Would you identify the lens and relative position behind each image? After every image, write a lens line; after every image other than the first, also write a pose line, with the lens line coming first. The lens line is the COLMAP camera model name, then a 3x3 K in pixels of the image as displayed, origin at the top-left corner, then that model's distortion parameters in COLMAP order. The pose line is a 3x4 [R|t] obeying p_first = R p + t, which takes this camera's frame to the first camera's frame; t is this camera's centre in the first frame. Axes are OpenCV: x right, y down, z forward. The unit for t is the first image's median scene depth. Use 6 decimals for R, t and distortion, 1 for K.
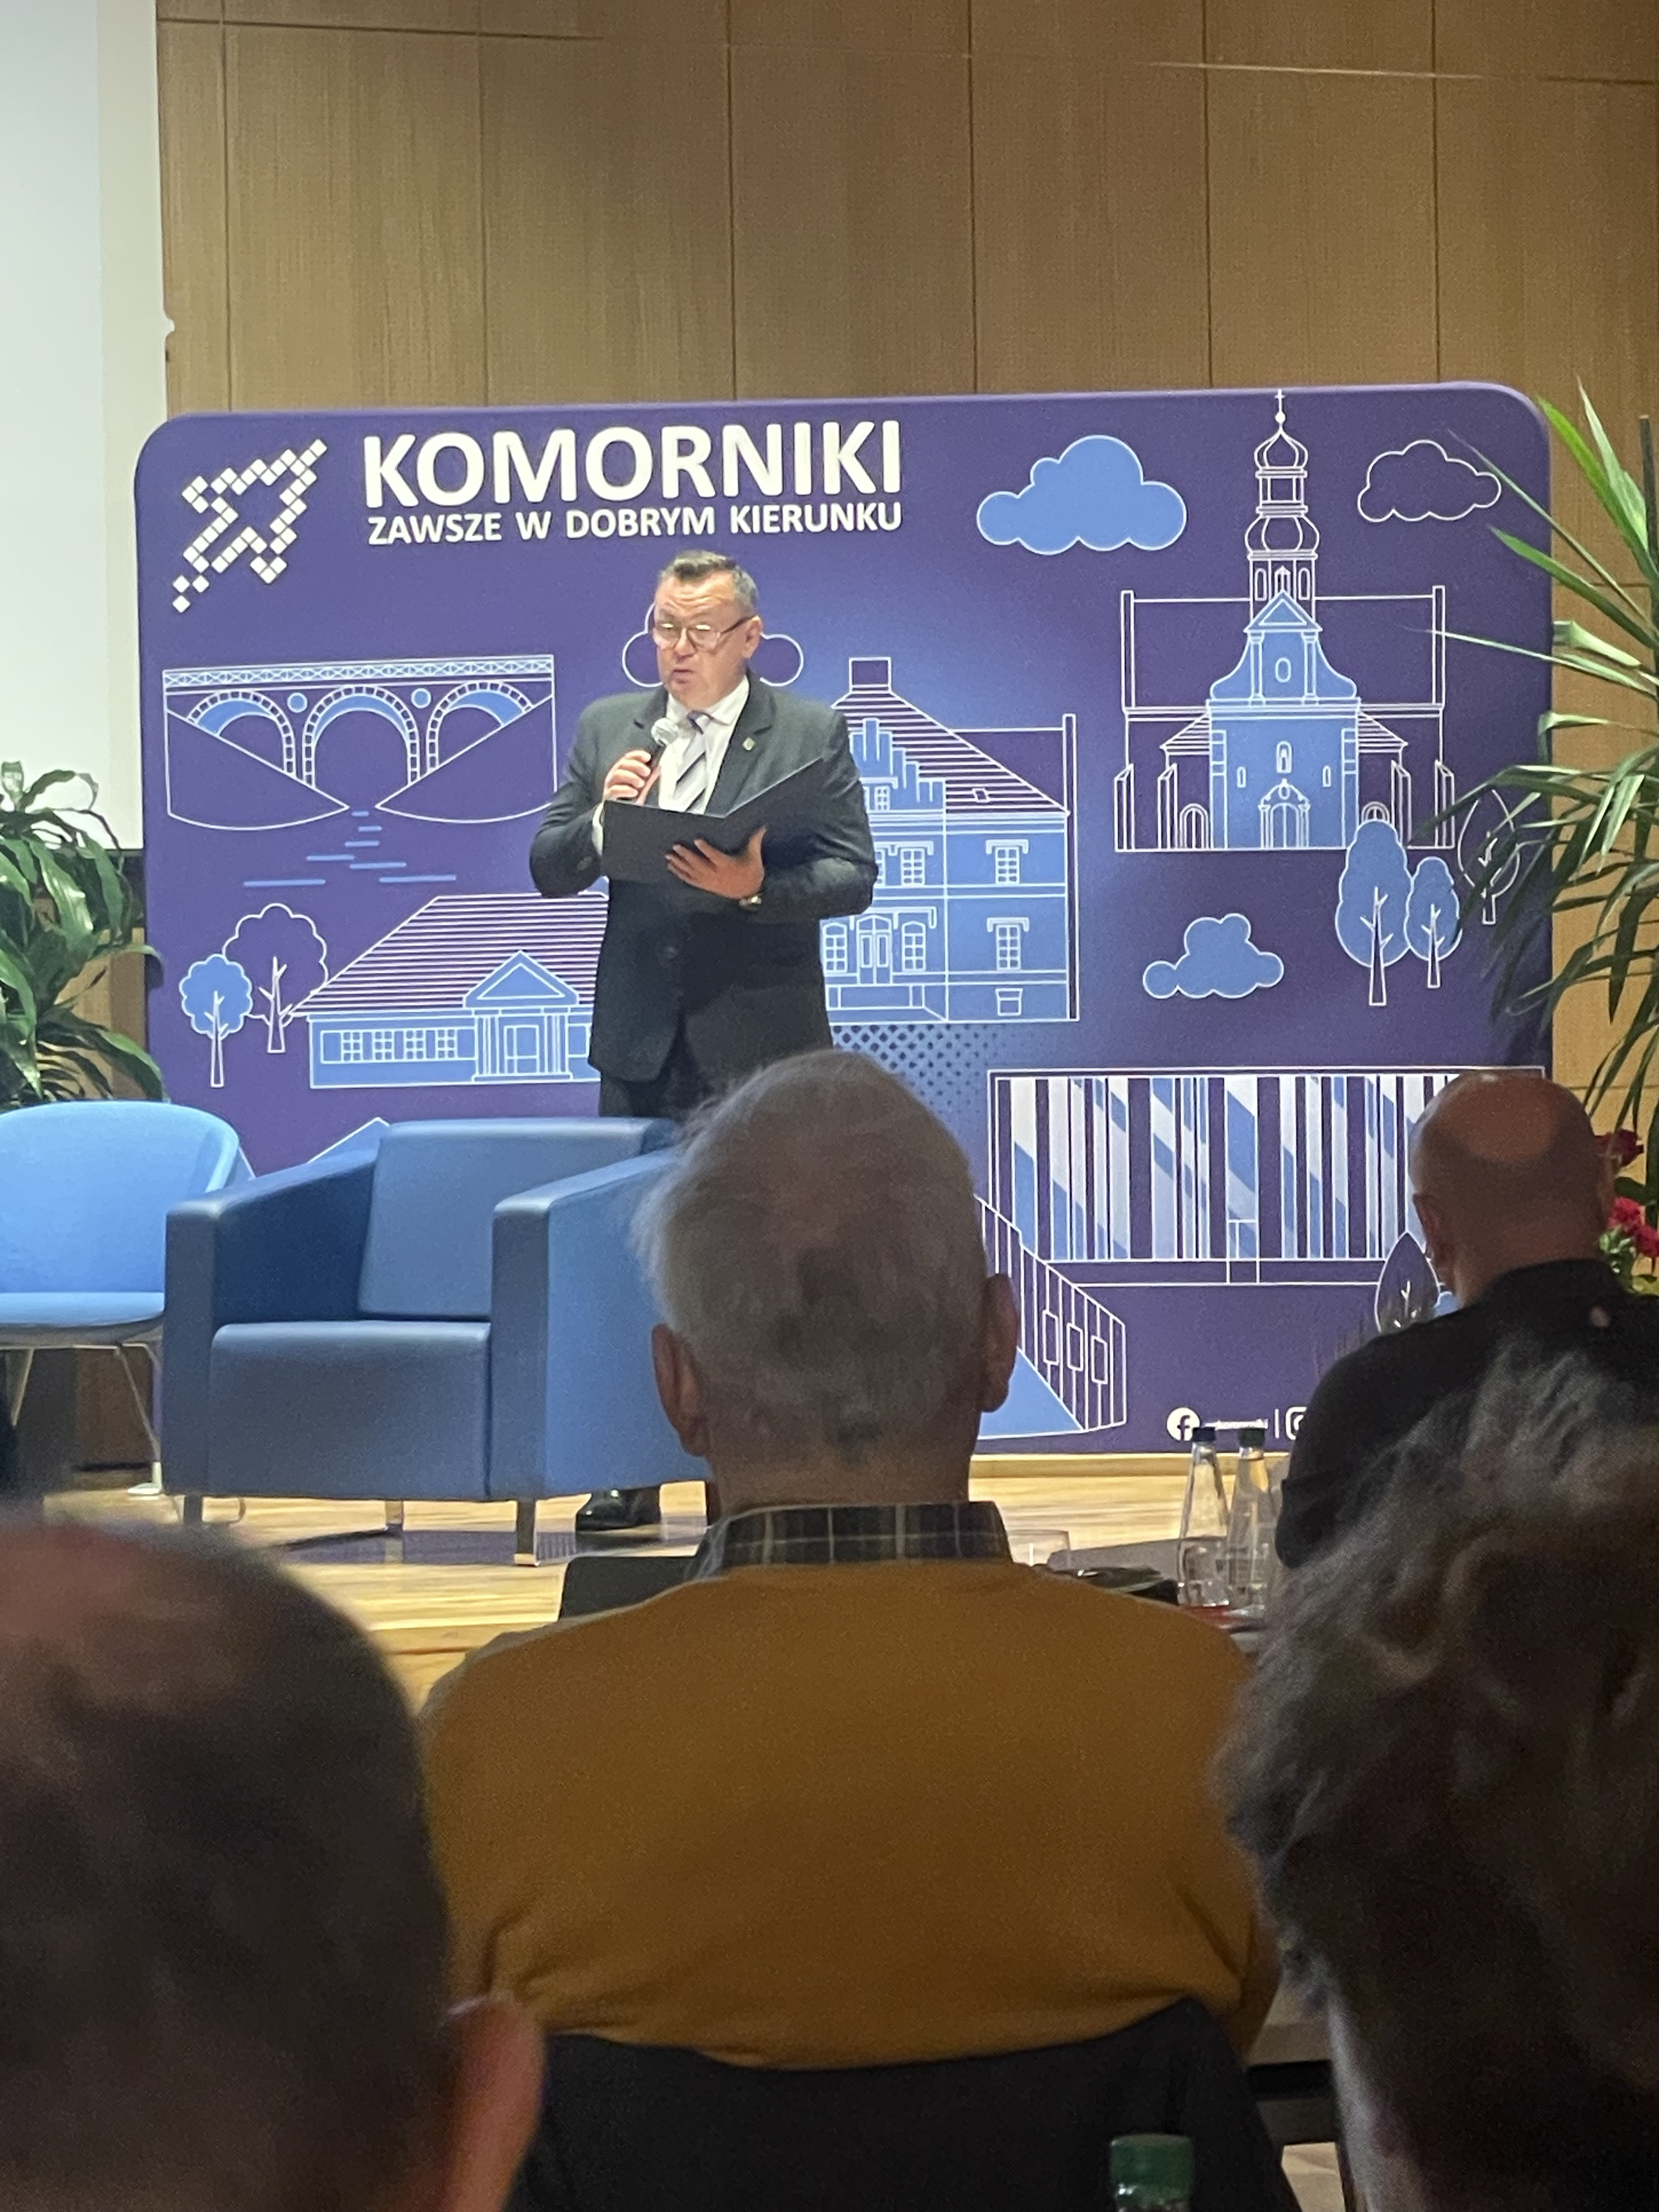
lens RADIAL K [[6911.1, 0, 764.4], [0, 6911.1, 1127.9], [0, 0, 1]] dist [0.005998, 0.000000]
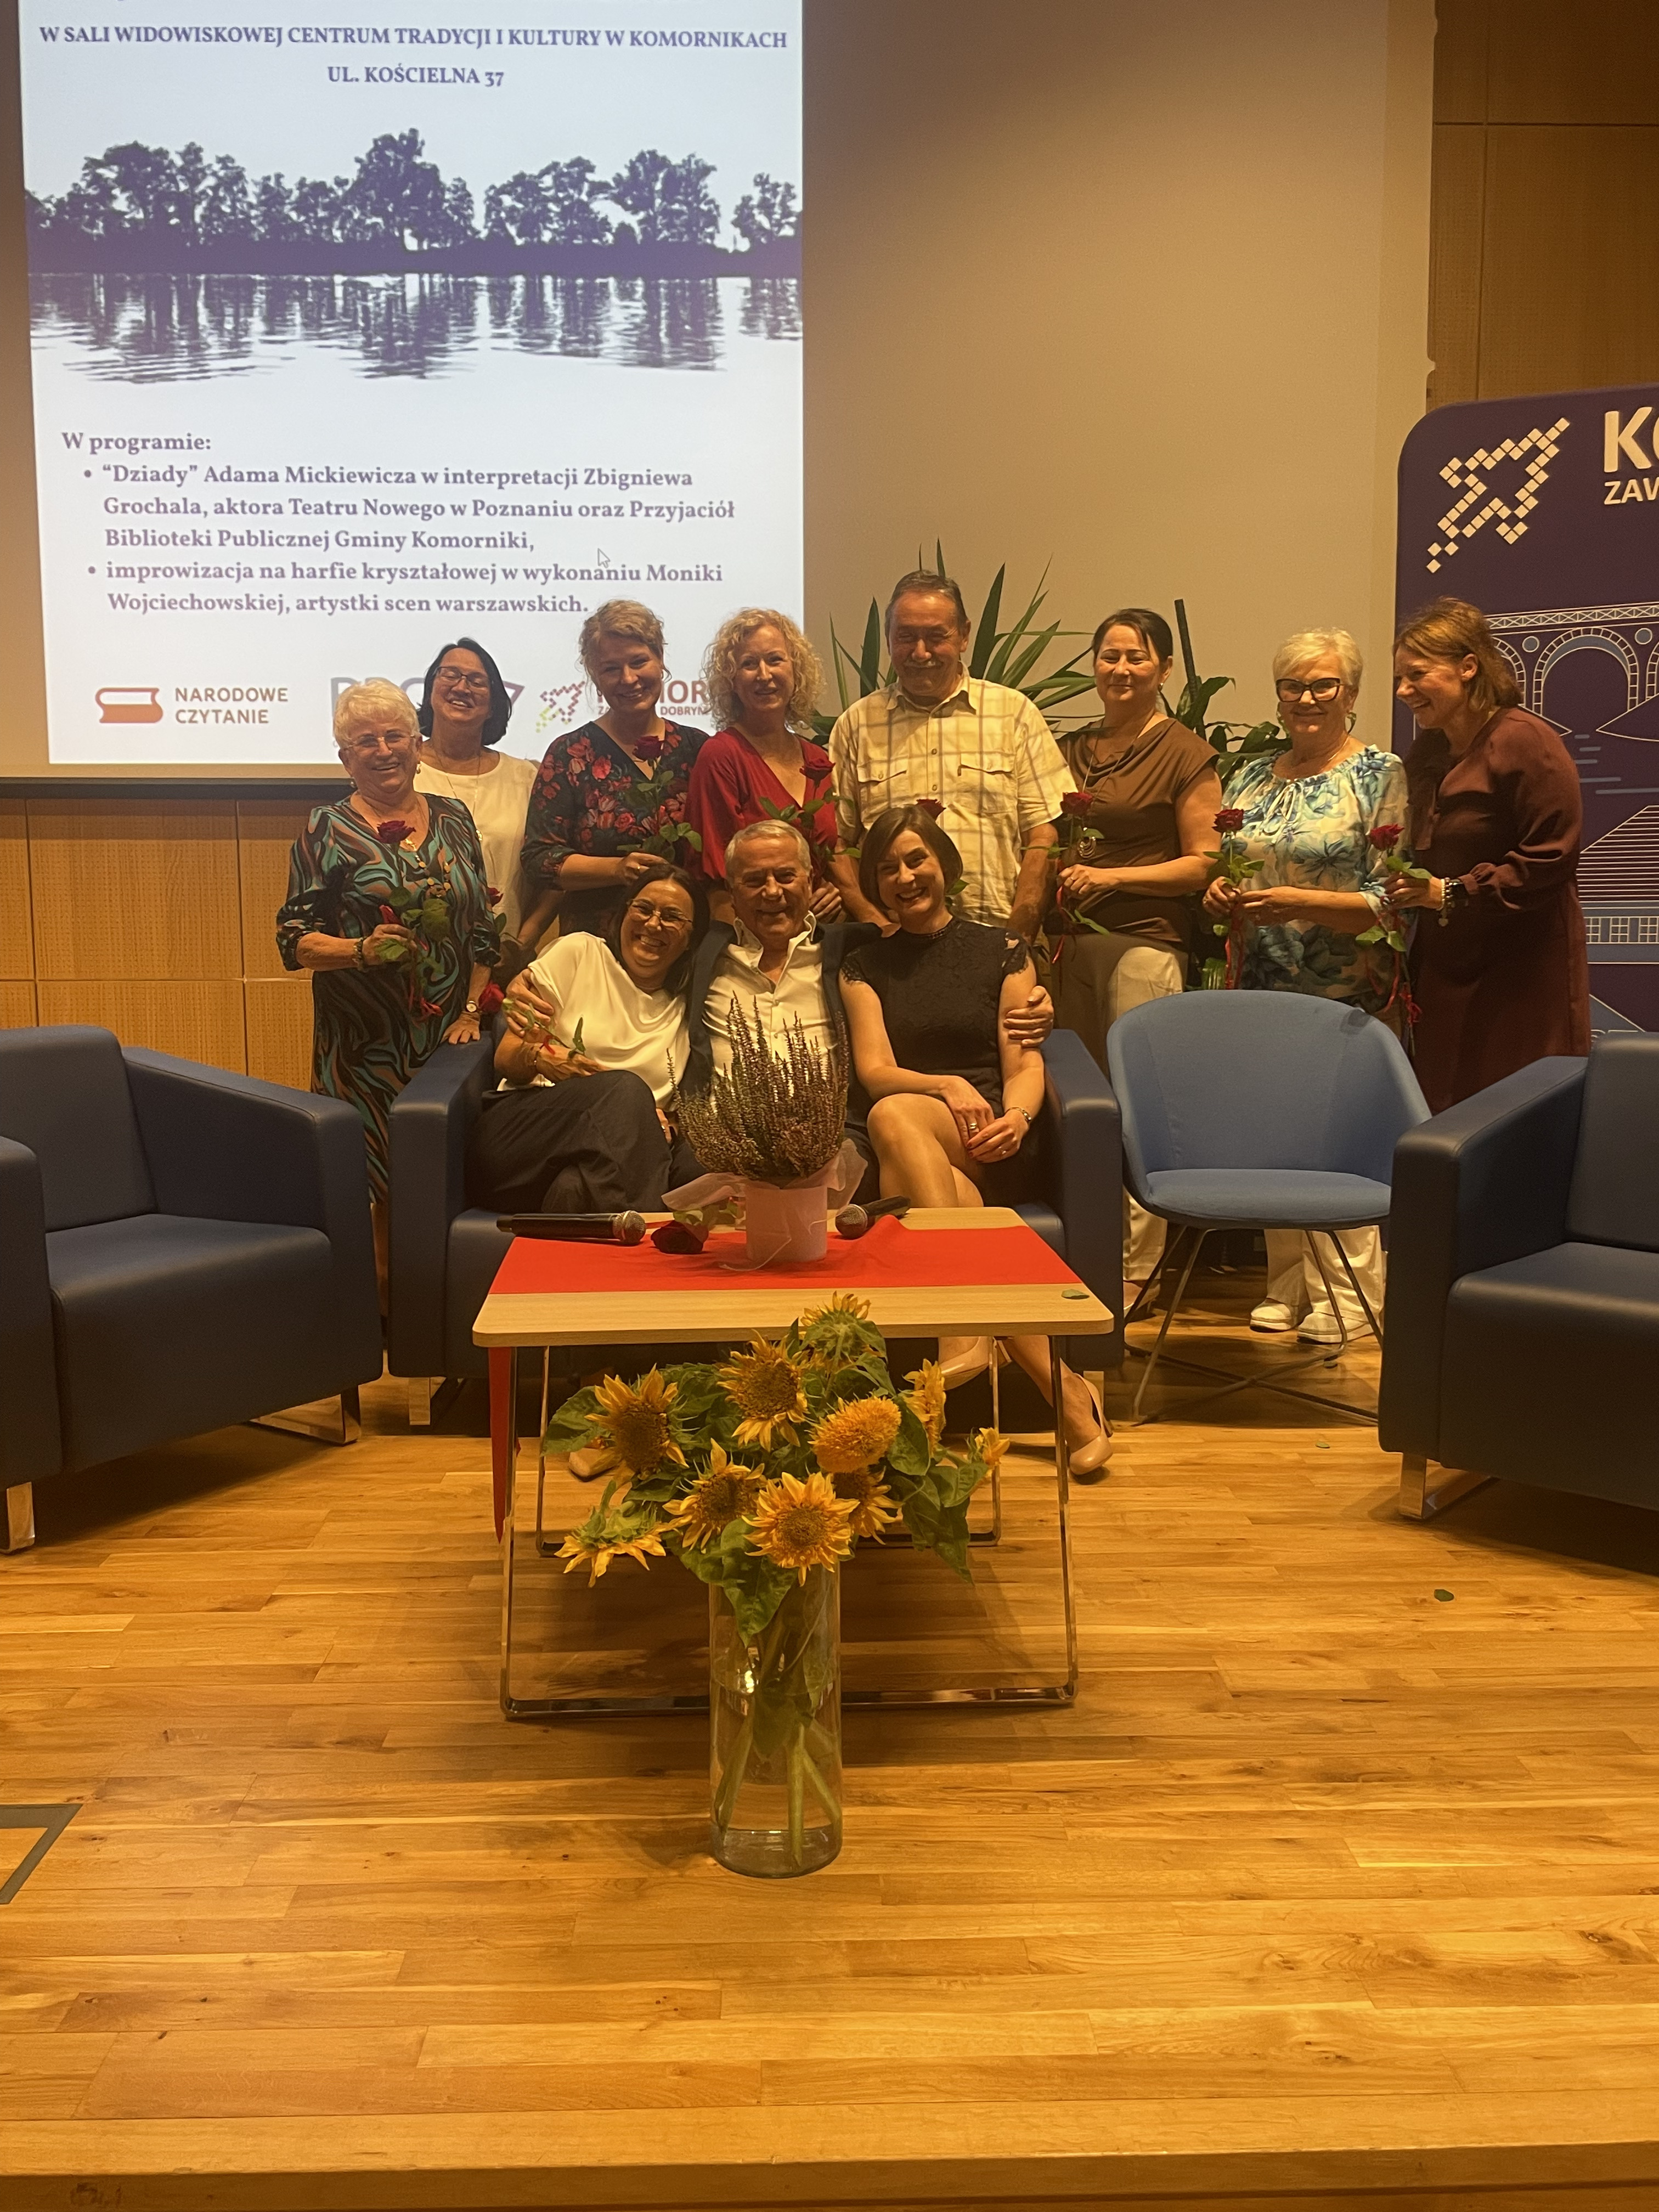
lens RADIAL K [[1837.1, 0, 815.8], [0, 1837.1, 1095.5], [0, 0, 1]] dist [0.004571, 0.002744]
pose [[0.930210, 0.051372, -0.363415, -0.063562], [-0.023041, 0.996377, 0.081869, -0.006459], [0.366304, -0.067782, 0.928023, 0.656265]]
